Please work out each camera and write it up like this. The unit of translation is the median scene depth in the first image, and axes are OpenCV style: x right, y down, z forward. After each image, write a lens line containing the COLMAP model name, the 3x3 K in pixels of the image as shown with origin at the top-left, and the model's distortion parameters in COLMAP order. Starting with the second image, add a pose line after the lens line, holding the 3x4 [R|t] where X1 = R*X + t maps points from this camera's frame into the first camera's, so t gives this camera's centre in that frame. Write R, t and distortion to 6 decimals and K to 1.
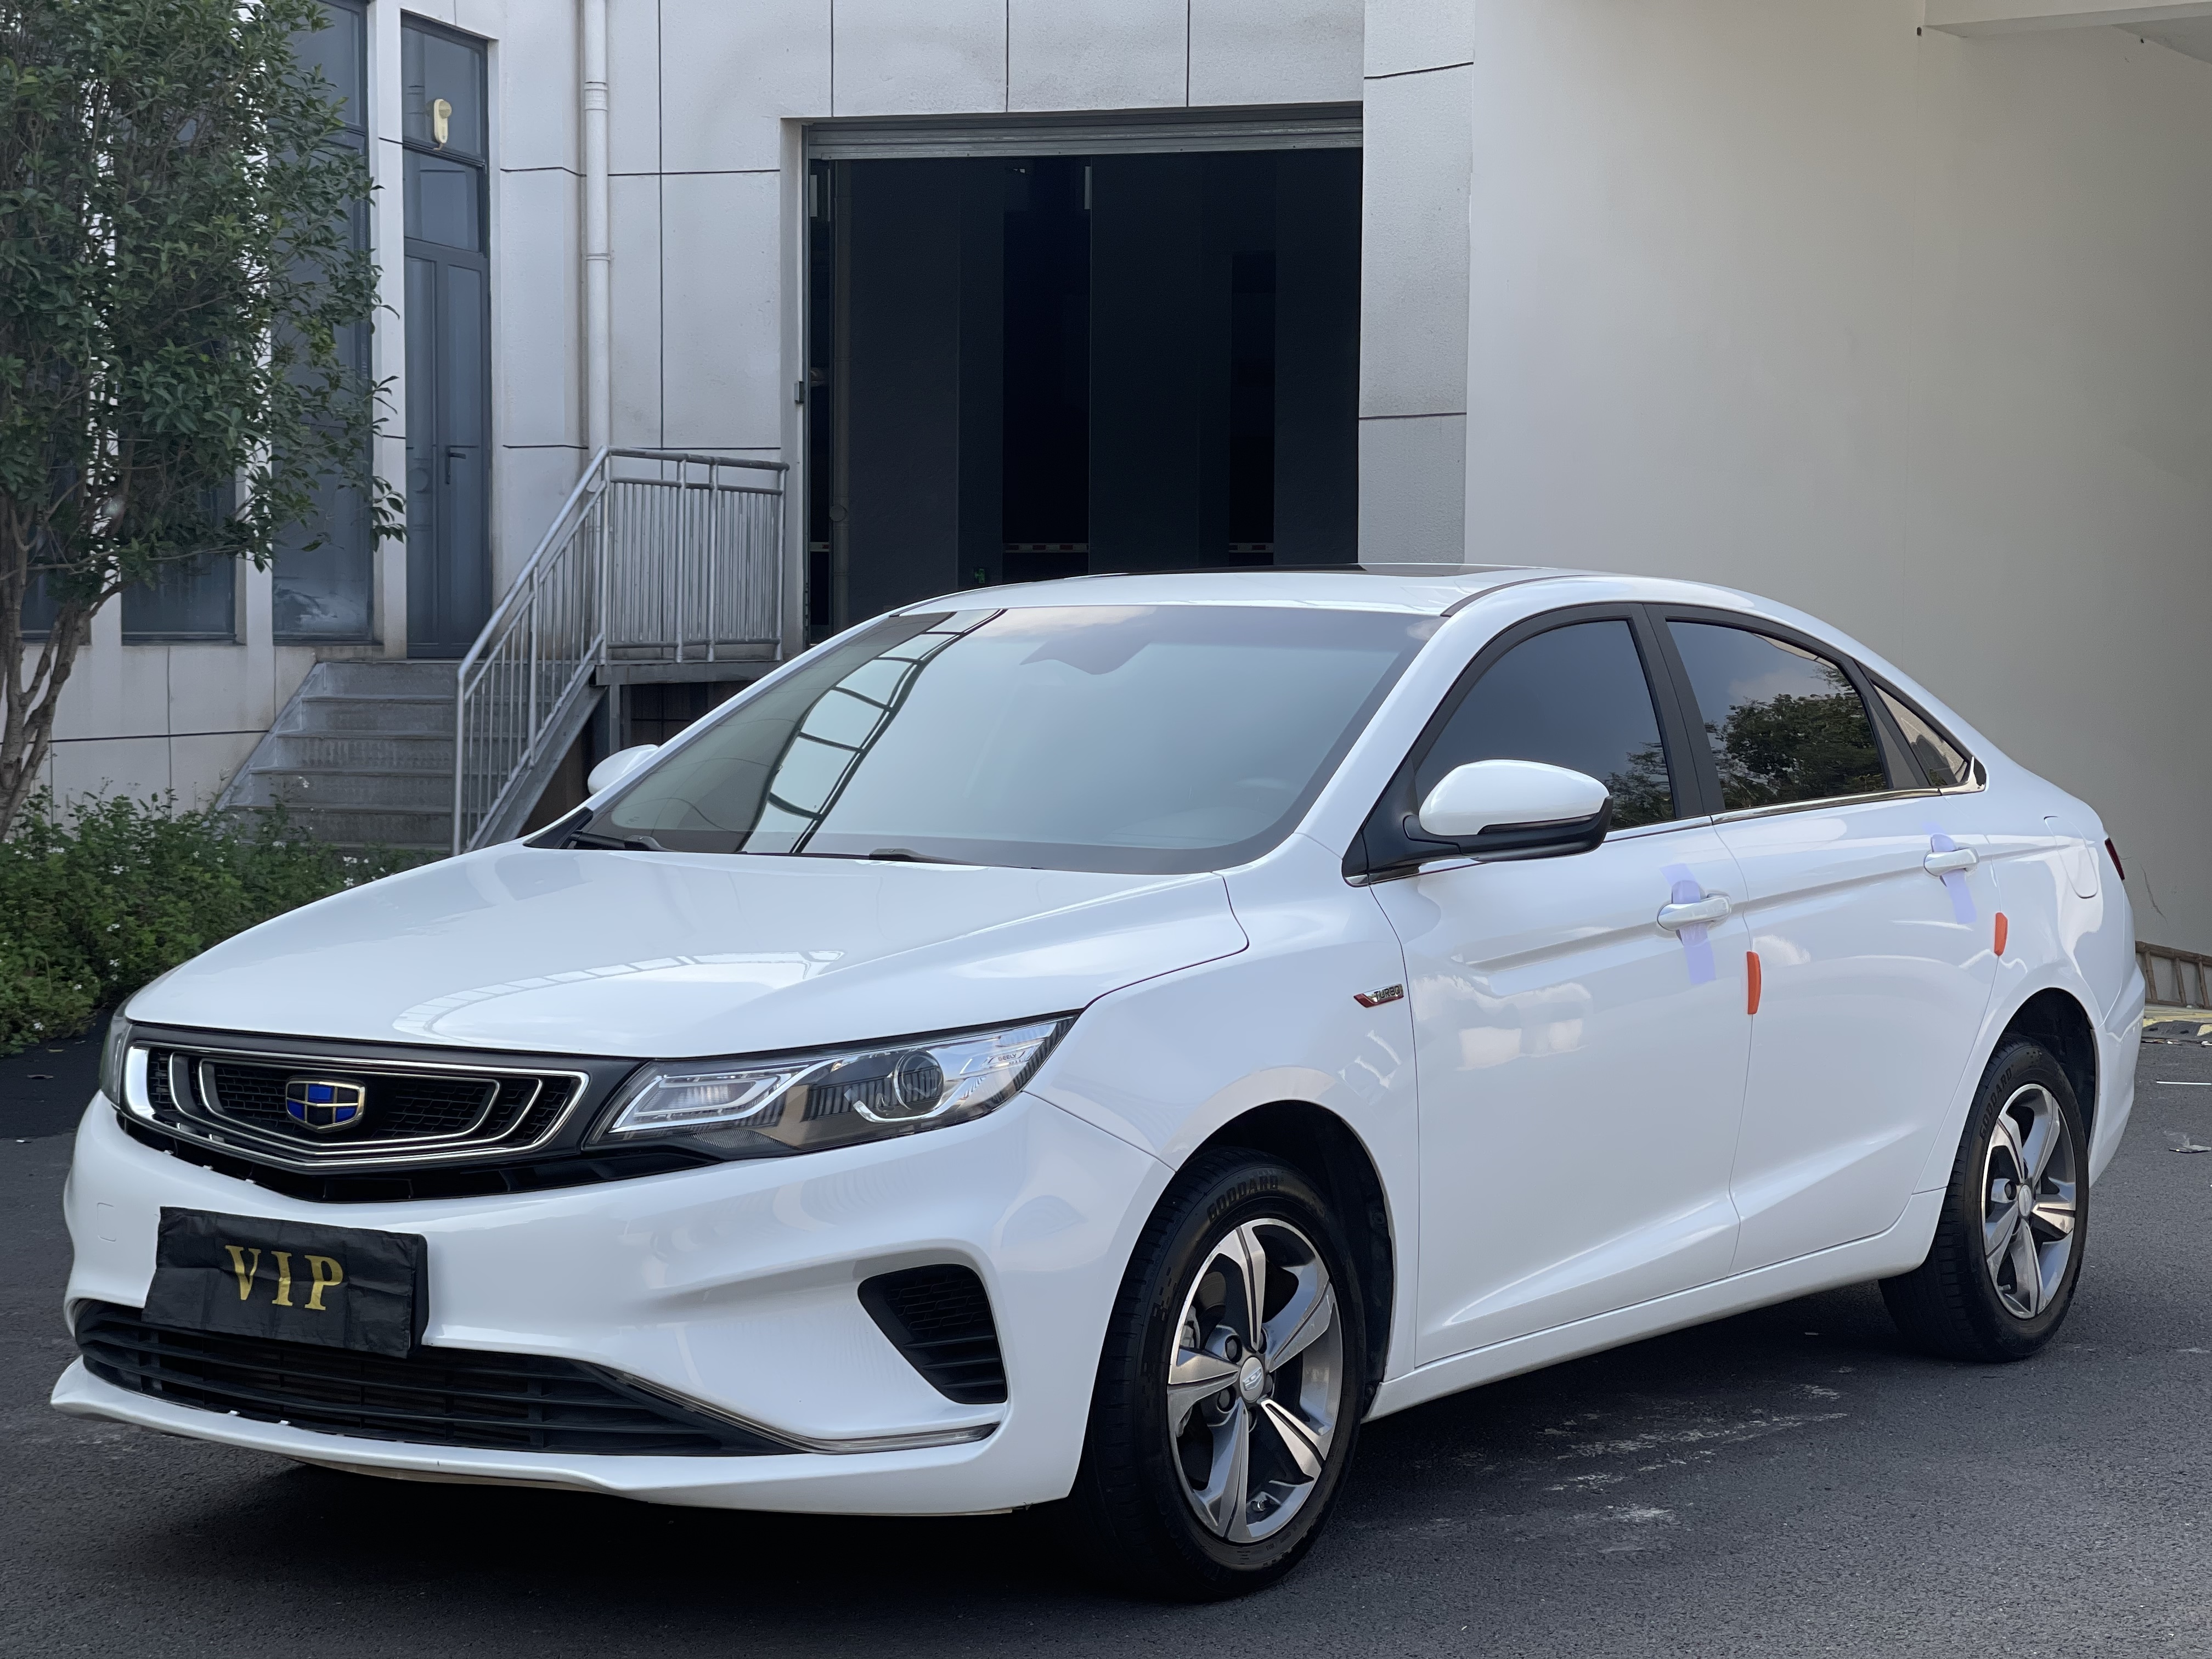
lens RADIAL K [[4089.9, 0, 1106.0], [0, 4089.9, 829.5], [0, 0, 1]] dist [0.224622, 0.421464]
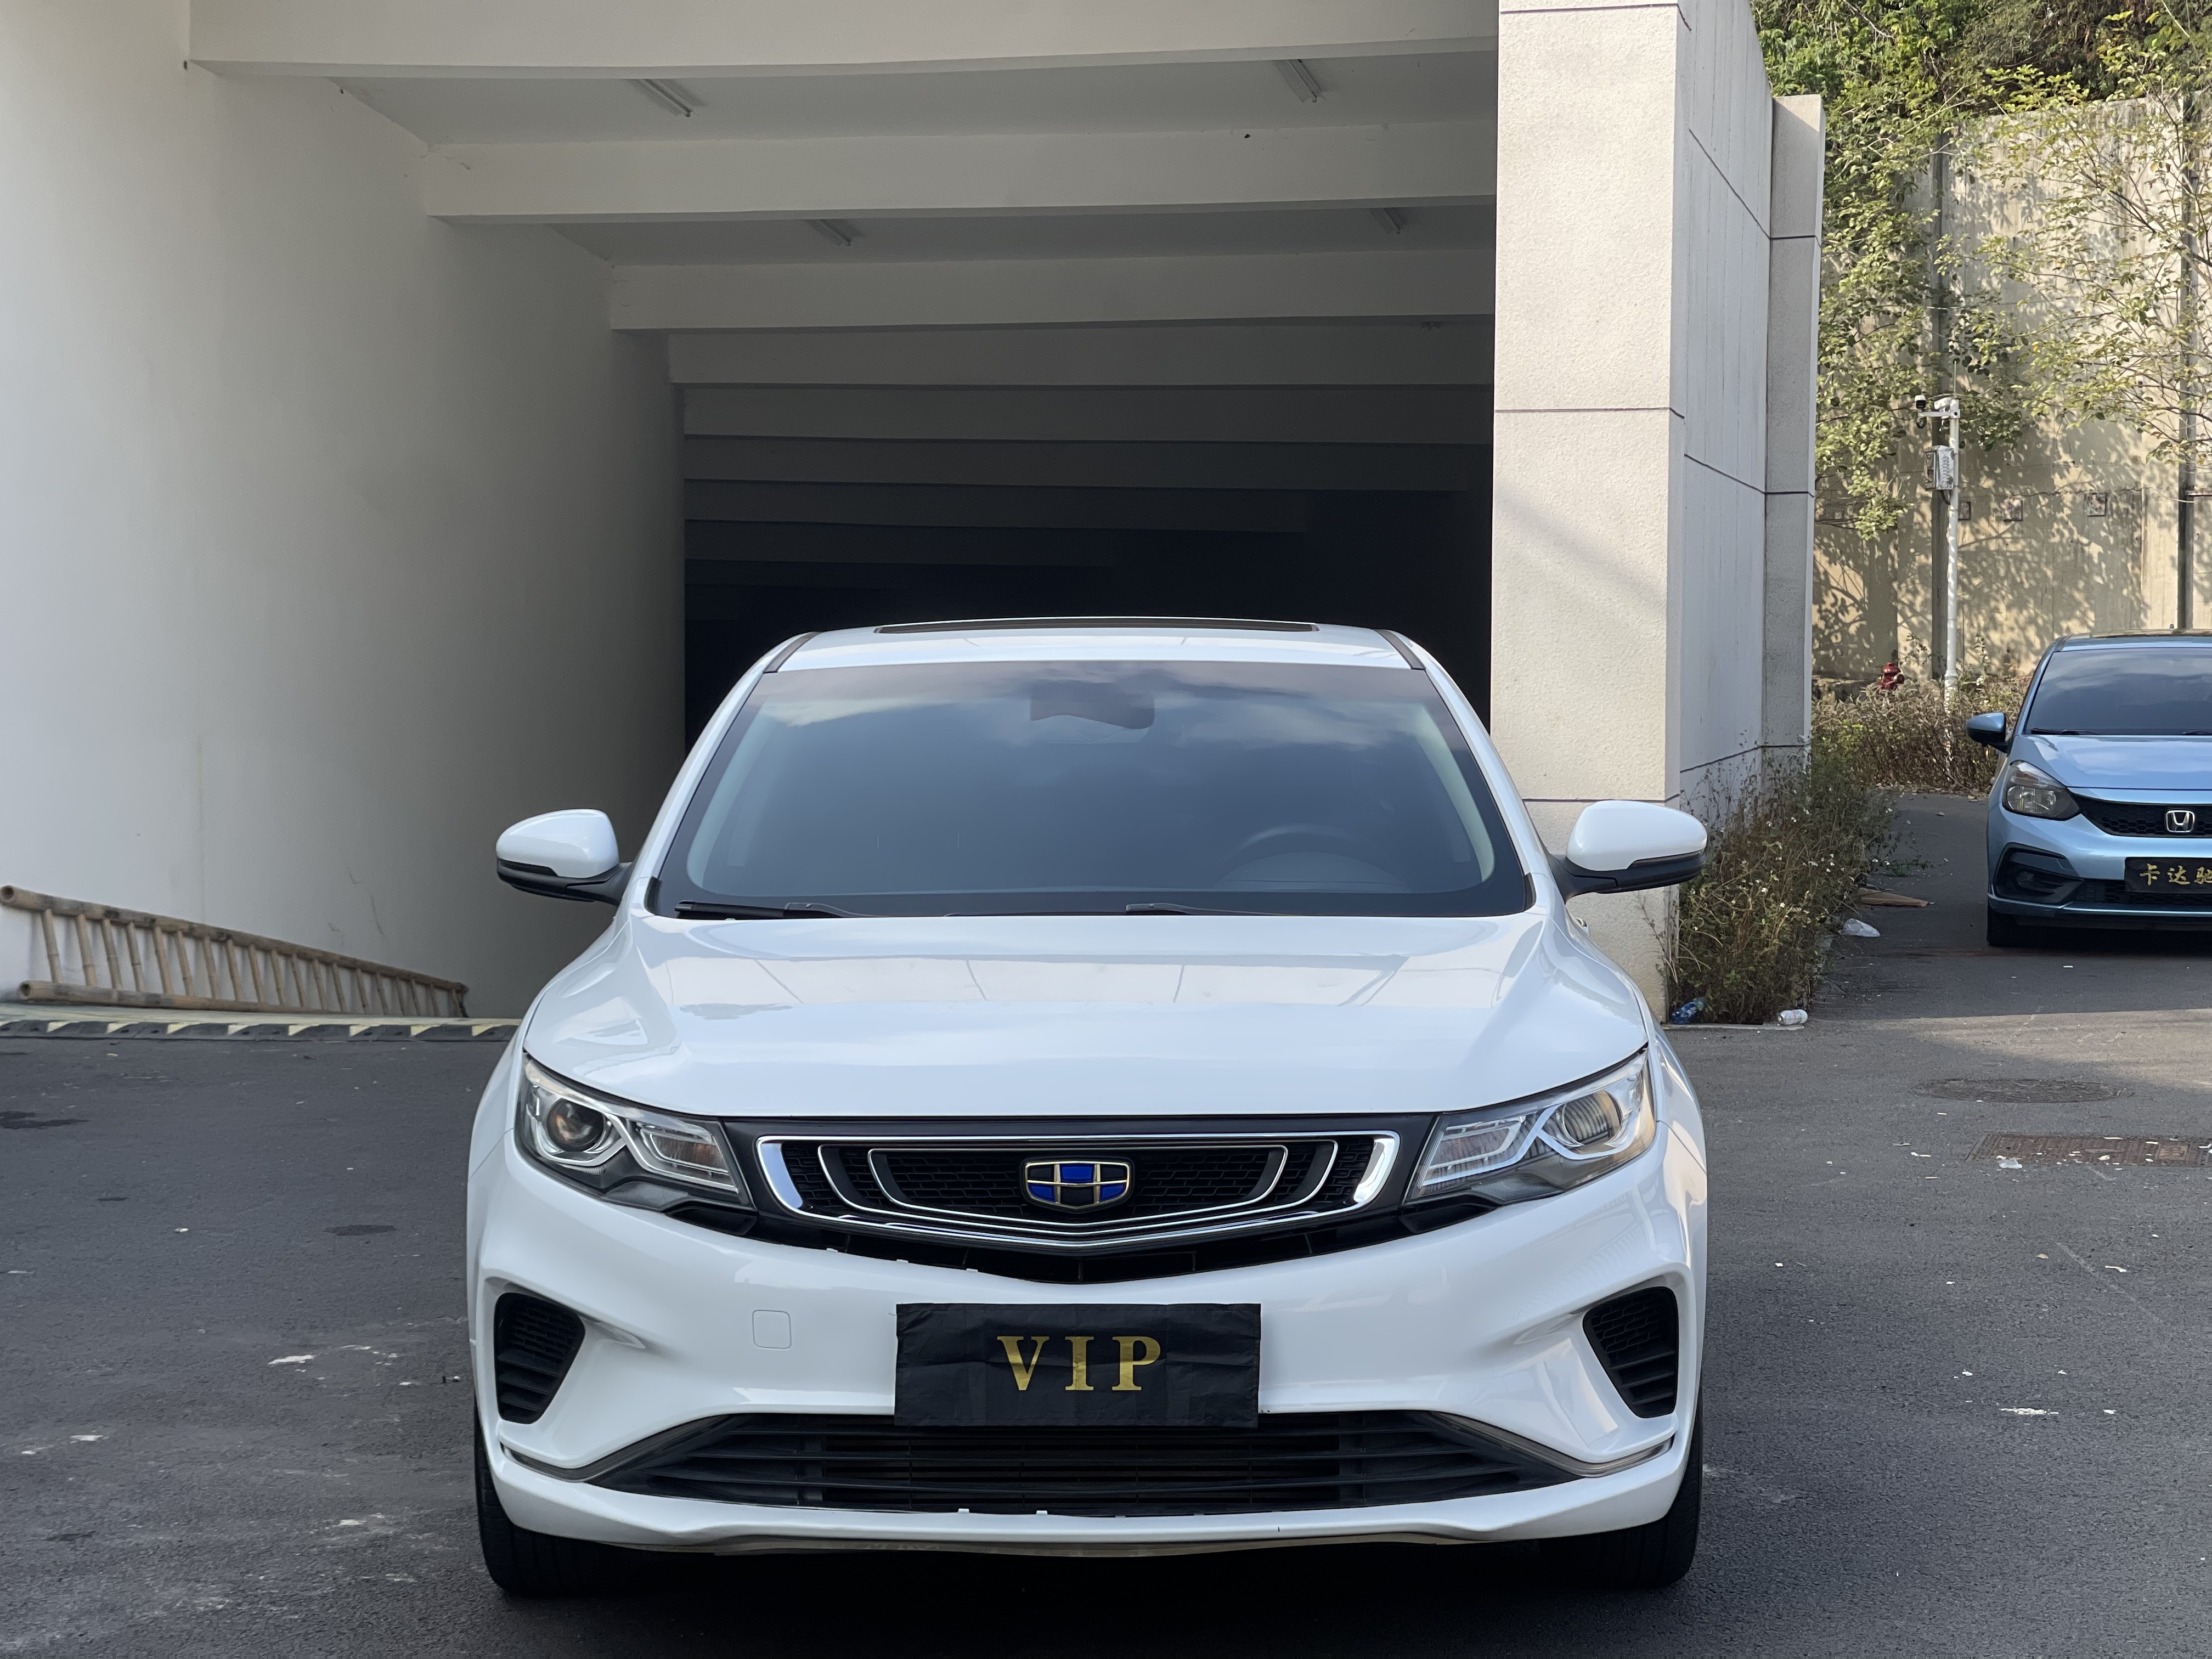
lens RADIAL K [[4089.9, 0, 1106.0], [0, 4089.9, 829.5], [0, 0, 1]] dist [0.224622, 0.421464]
pose [[0.819929, -0.031471, 0.571599, -0.751041], [0.034192, 0.999397, 0.005978, -0.023742], [-0.571443, 0.014642, 0.820511, 0.197616]]
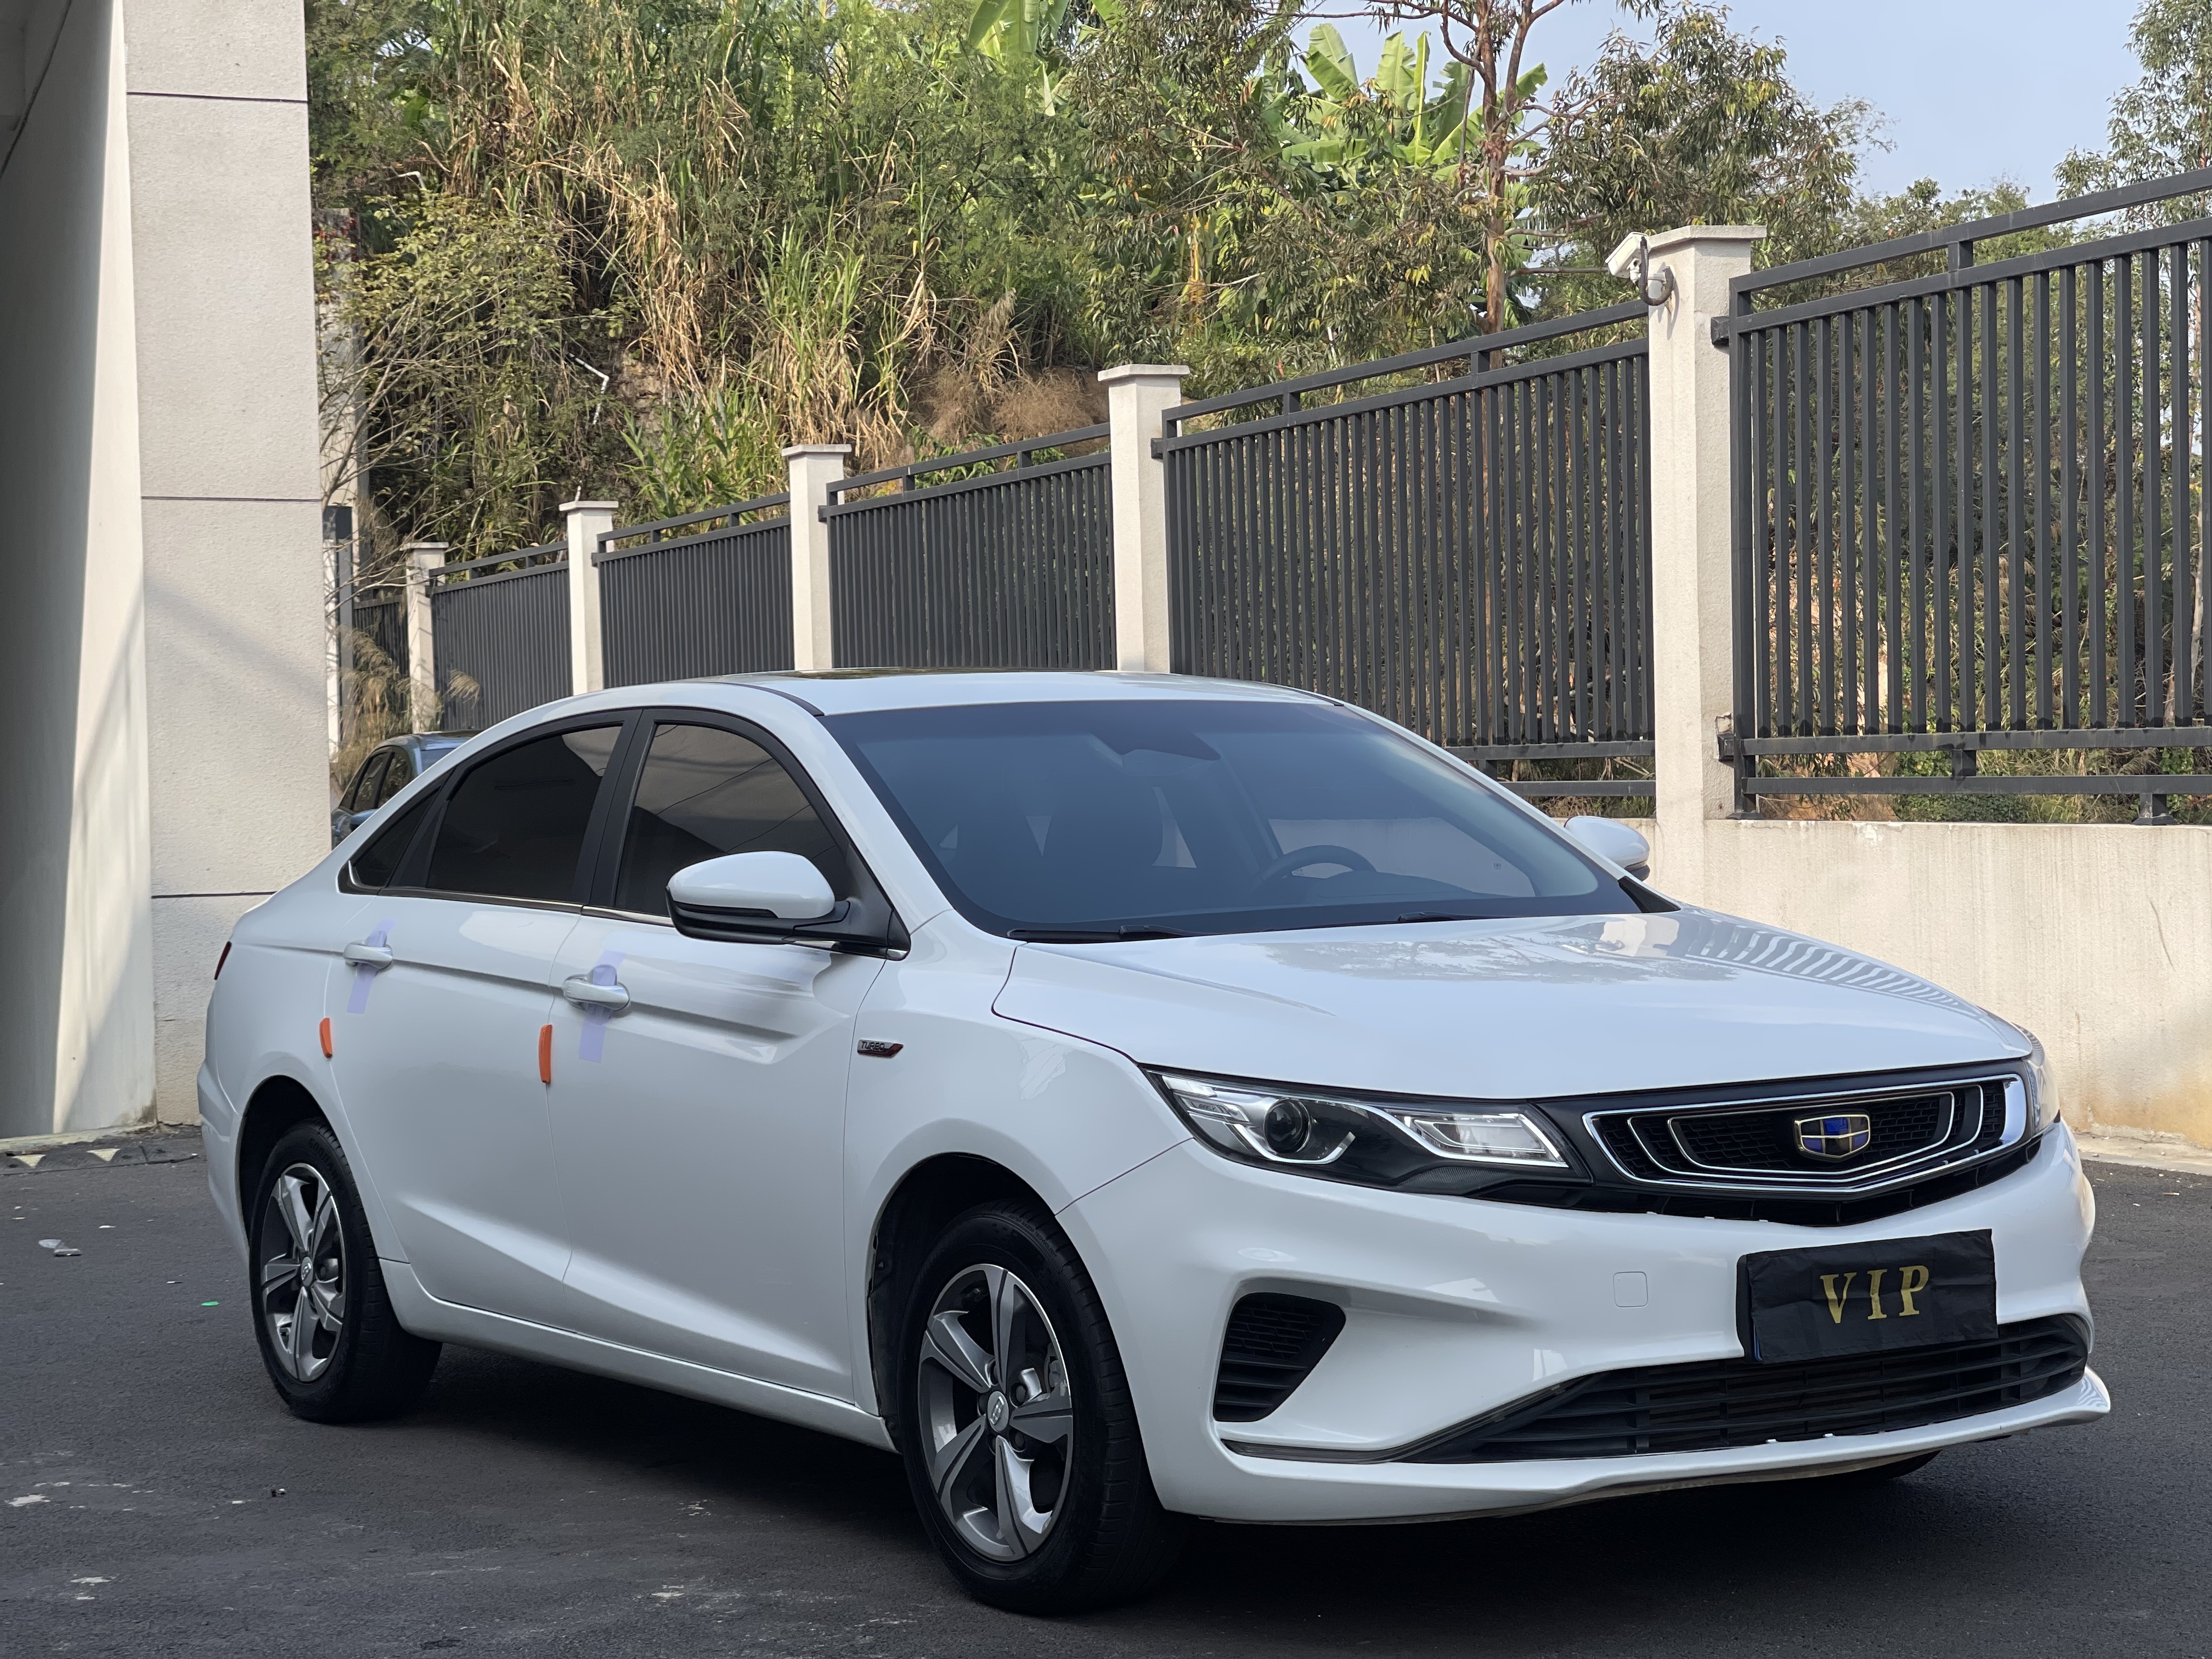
lens RADIAL K [[4089.9, 0, 1106.0], [0, 4089.9, 829.5], [0, 0, 1]] dist [0.224622, 0.421464]
pose [[0.371856, -0.032314, 0.927728, -1.291085], [0.071852, 0.997398, 0.005941, -0.035100], [-0.925506, 0.064450, 0.373210, 0.778559]]
